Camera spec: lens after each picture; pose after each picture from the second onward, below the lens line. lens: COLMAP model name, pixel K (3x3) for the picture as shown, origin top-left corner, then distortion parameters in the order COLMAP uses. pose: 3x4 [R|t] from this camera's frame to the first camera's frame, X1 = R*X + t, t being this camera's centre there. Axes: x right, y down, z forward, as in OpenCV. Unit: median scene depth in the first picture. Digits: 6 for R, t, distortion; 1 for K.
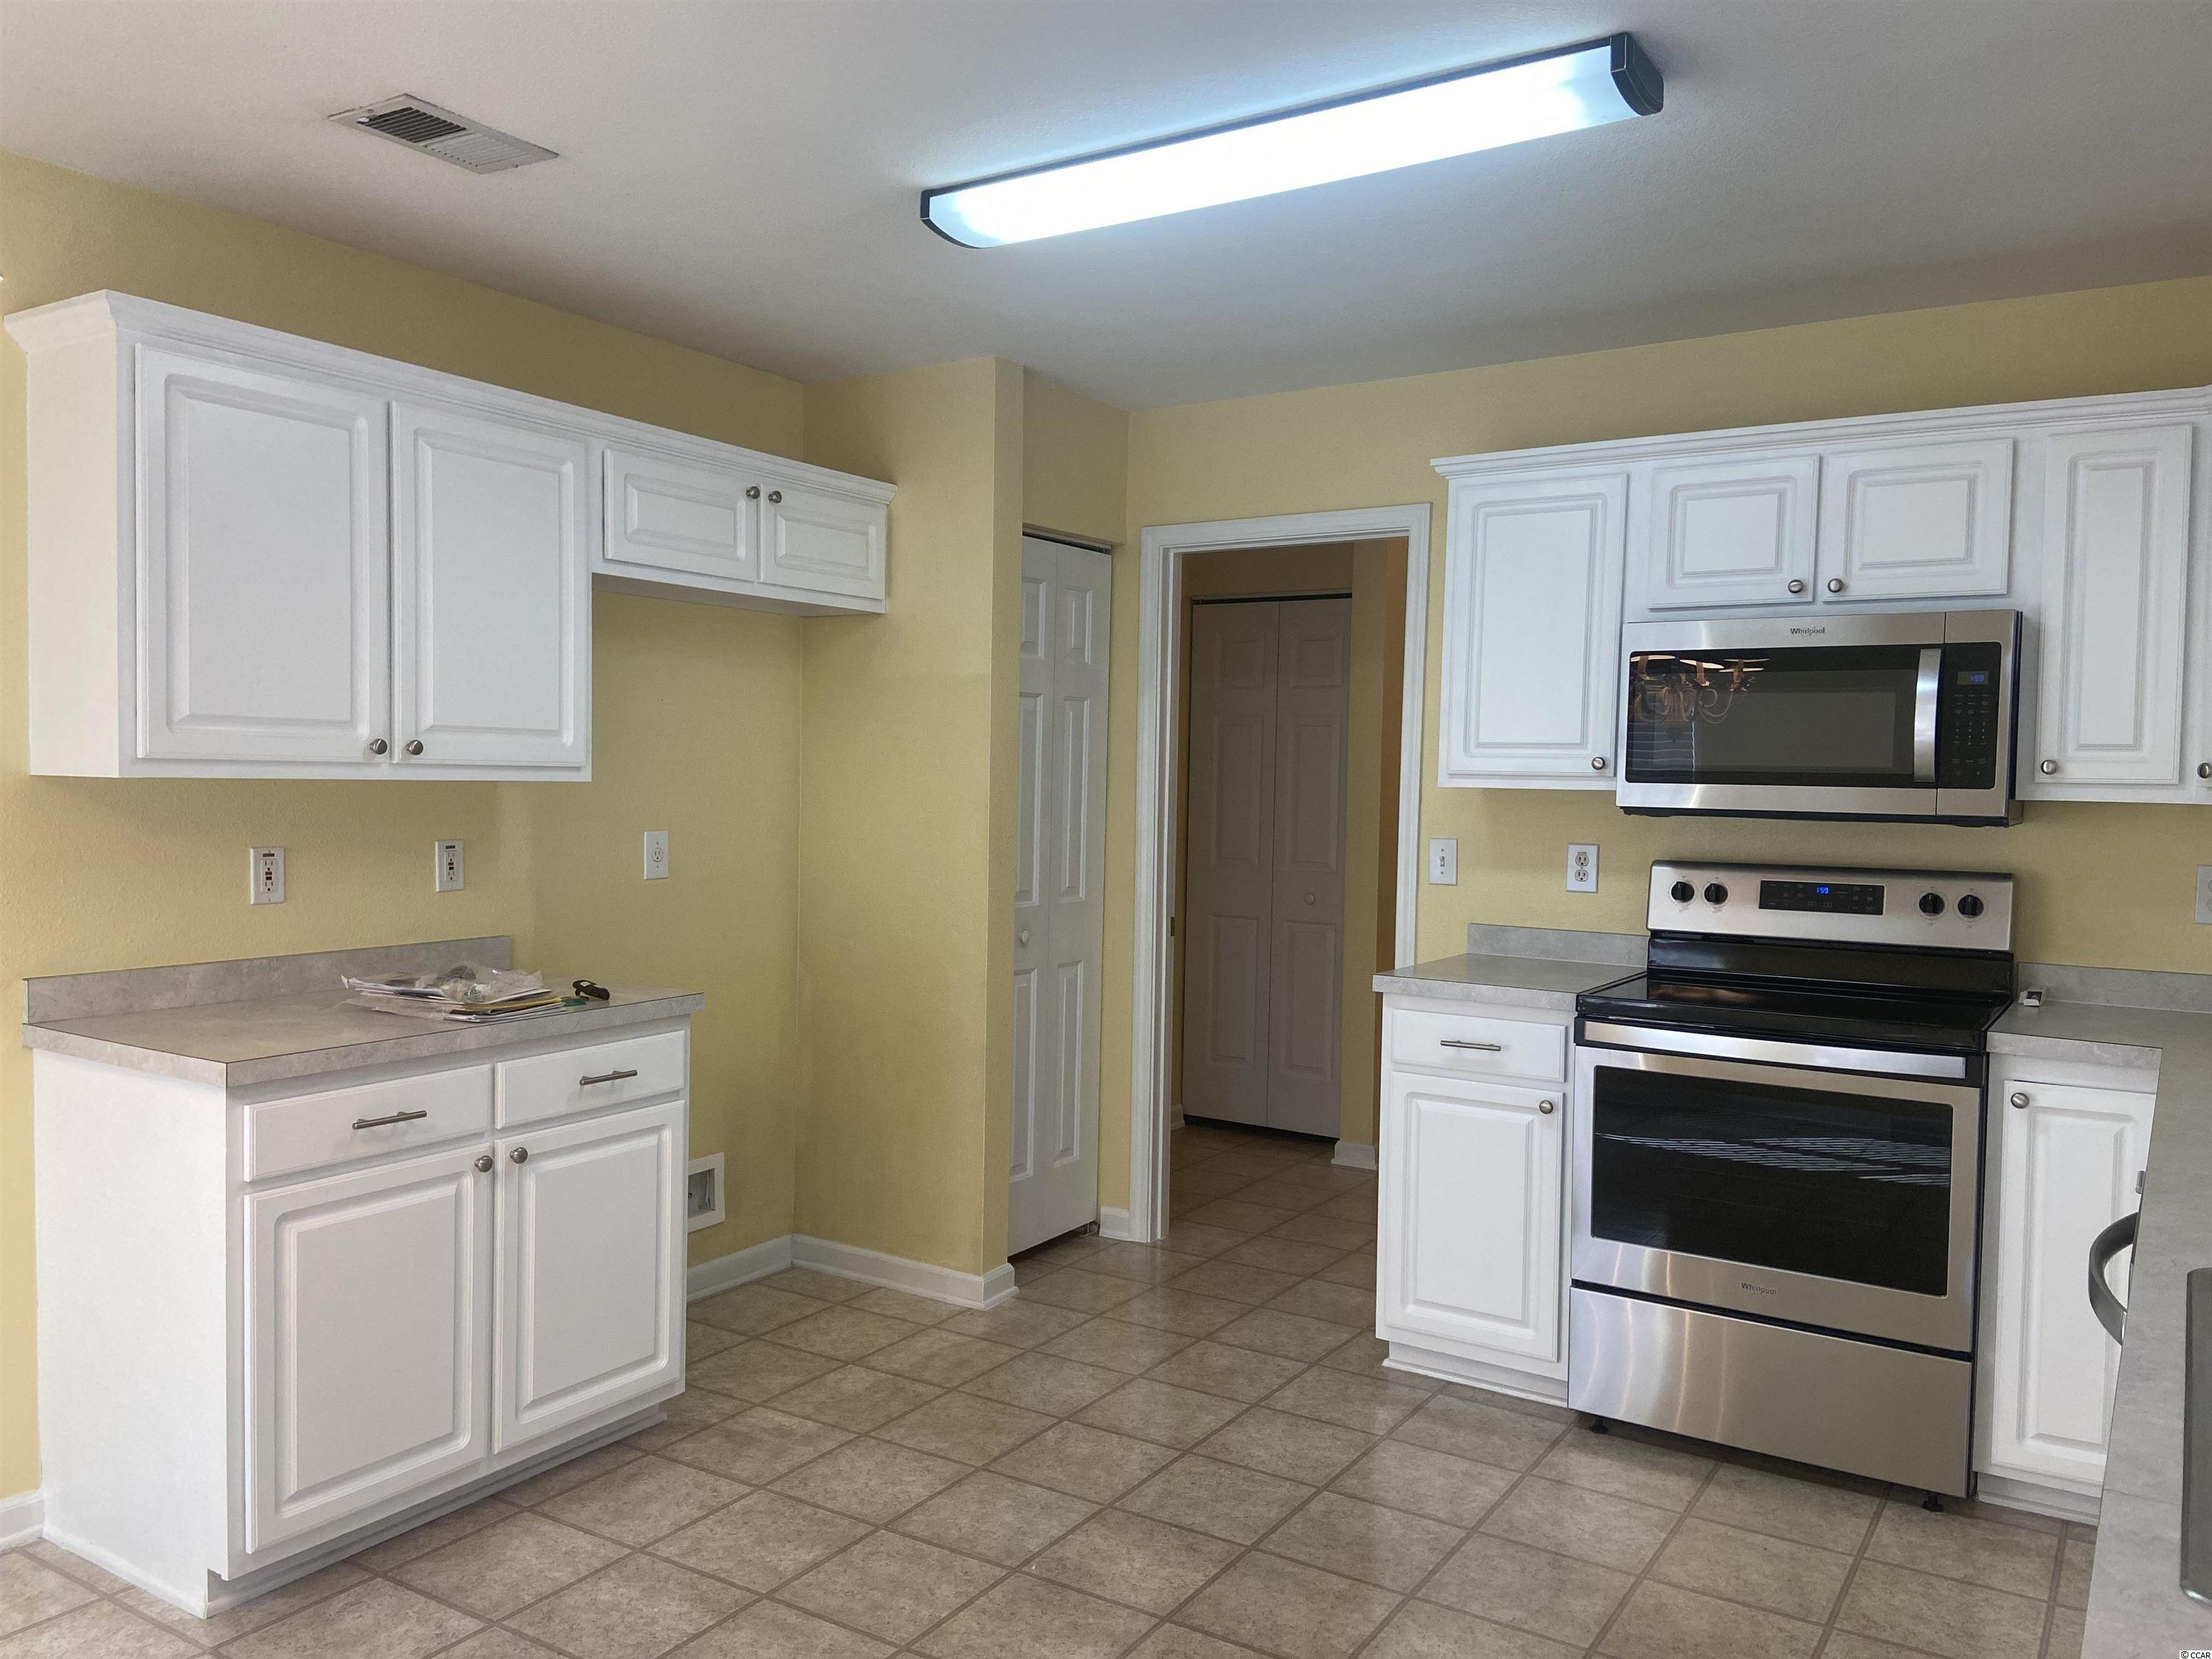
lens RADIAL K [[1666.0, 0, 1093.9], [0, 1666.0, 848.4], [0, 0, 1]] dist [0.115084, -0.140854]
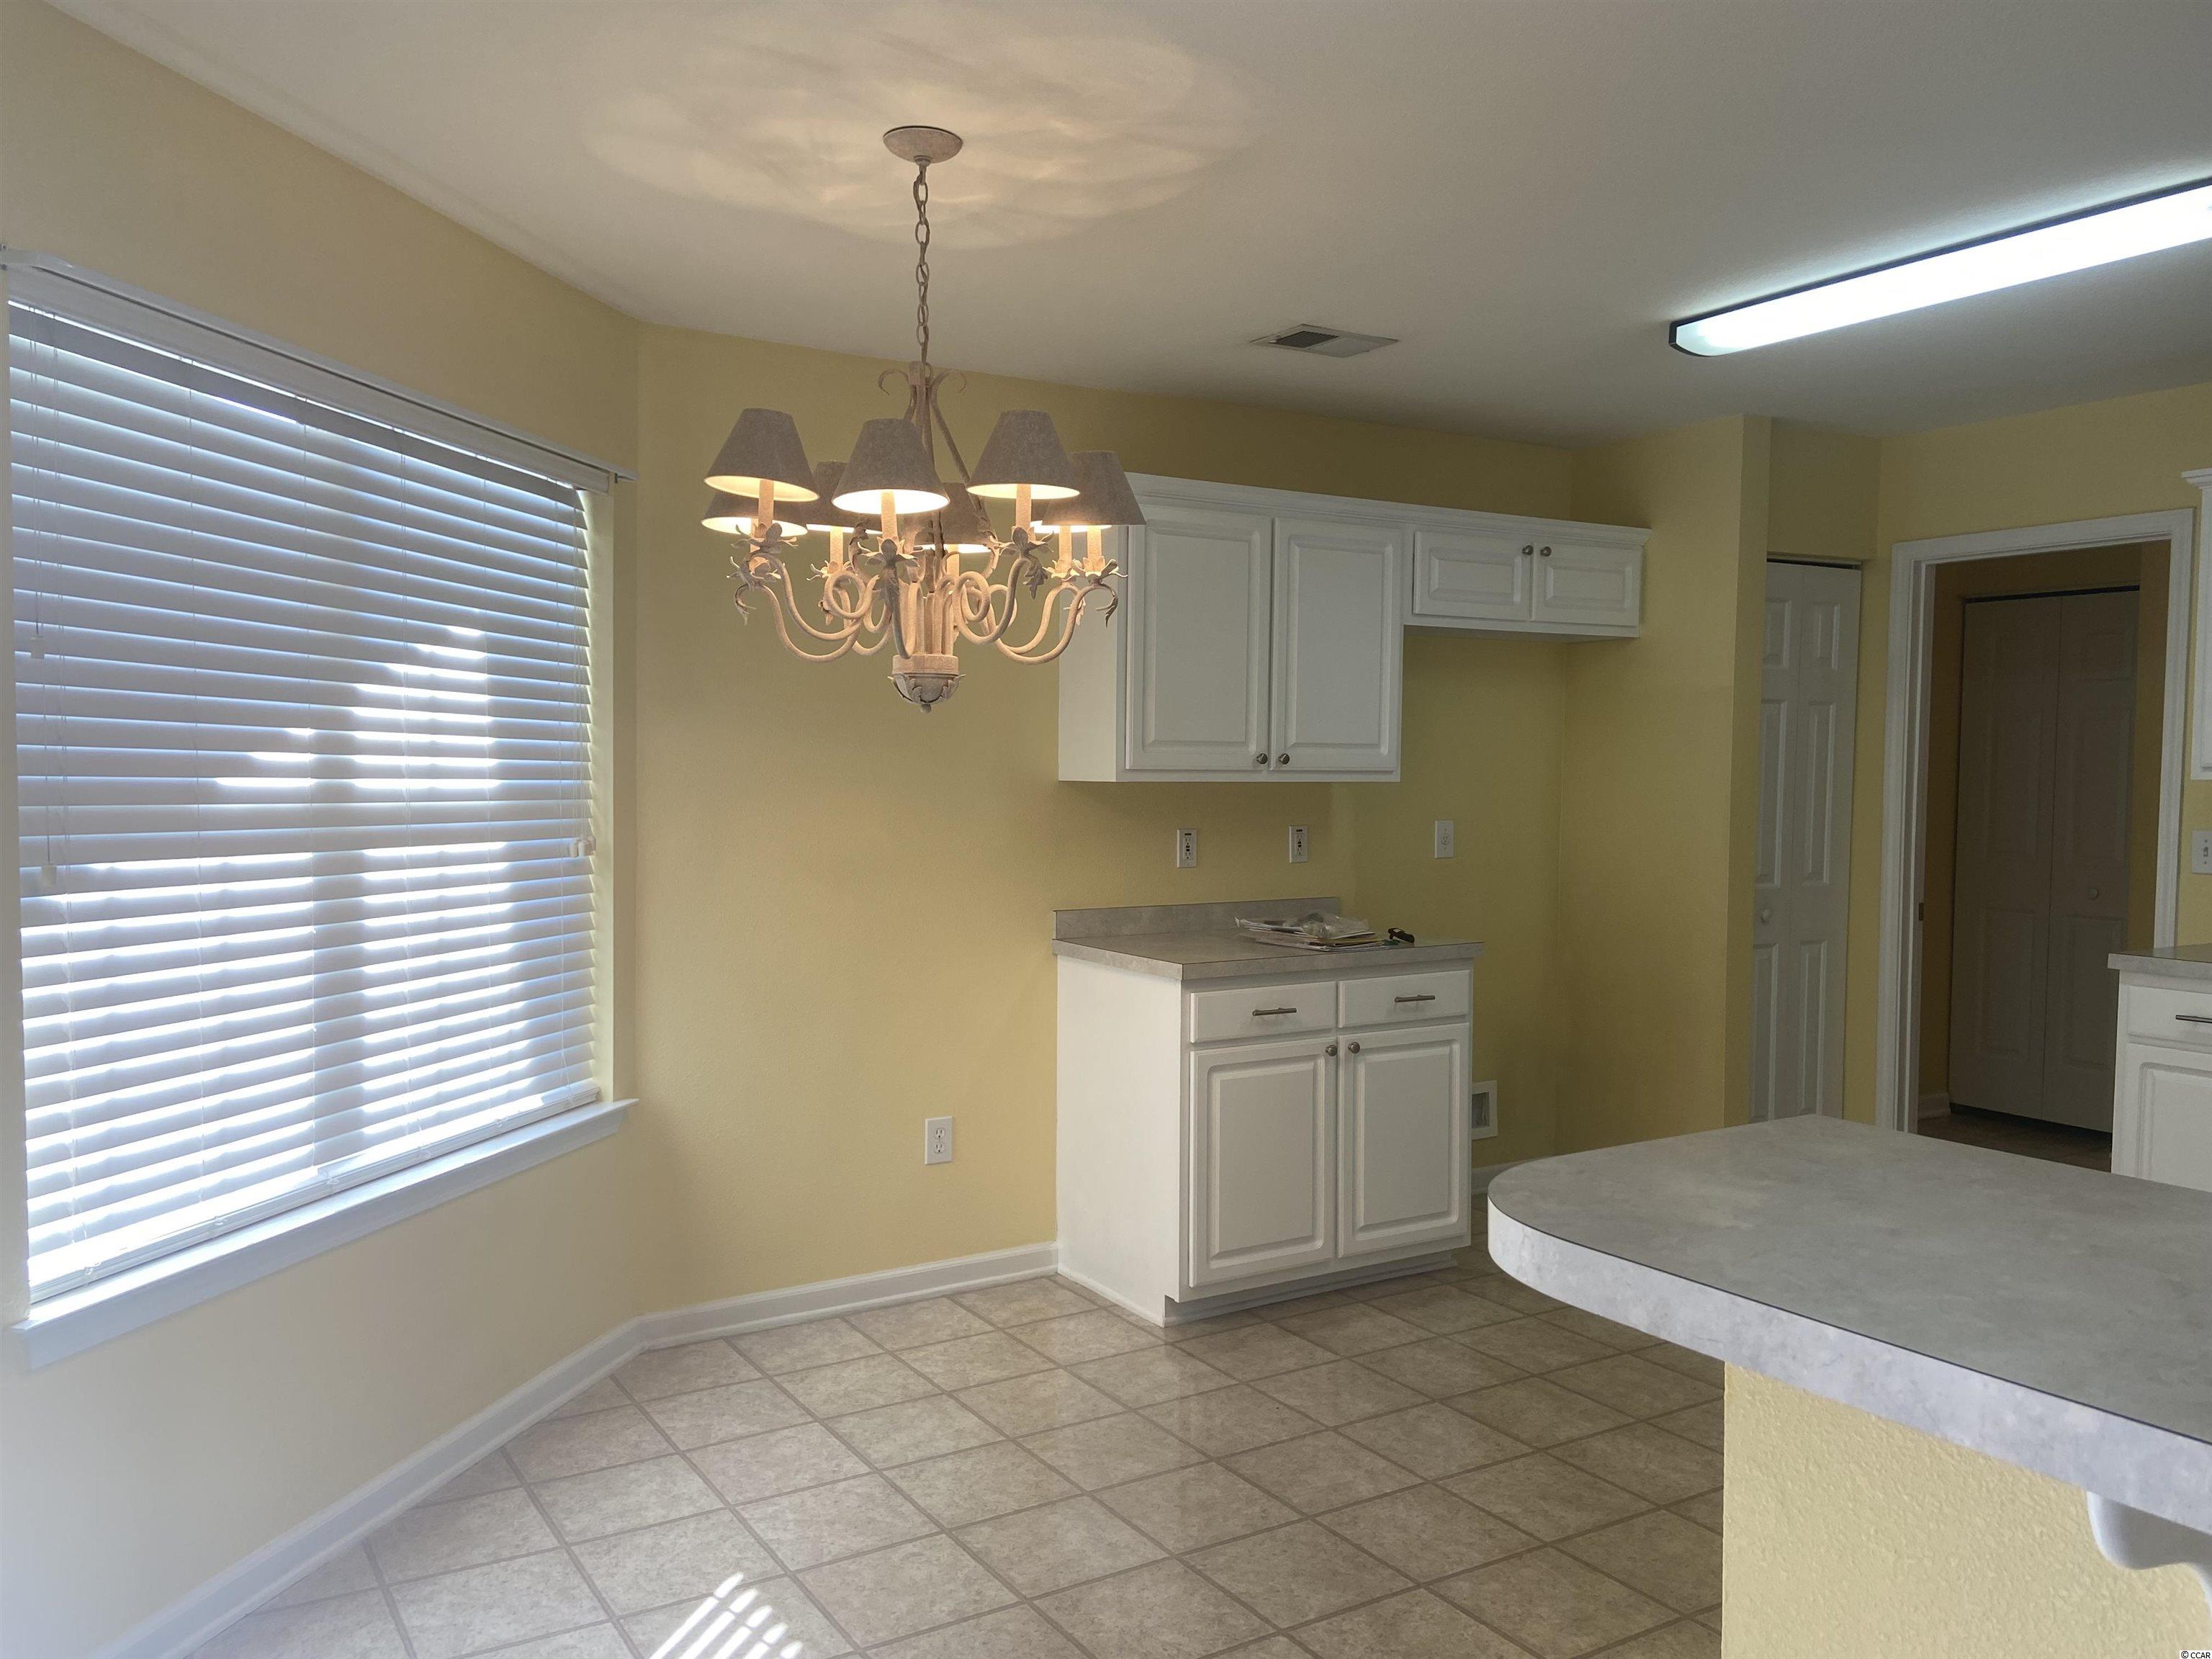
lens RADIAL K [[1666.0, 0, 1078.9], [0, 1666.0, 845.7], [0, 0, 1]] dist [0.115084, -0.140854]
pose [[0.898988, 0.009863, -0.437863, 0.053334], [-0.010561, 0.999944, 0.000842, 0.012634], [0.437847, 0.003868, 0.899041, -0.304640]]
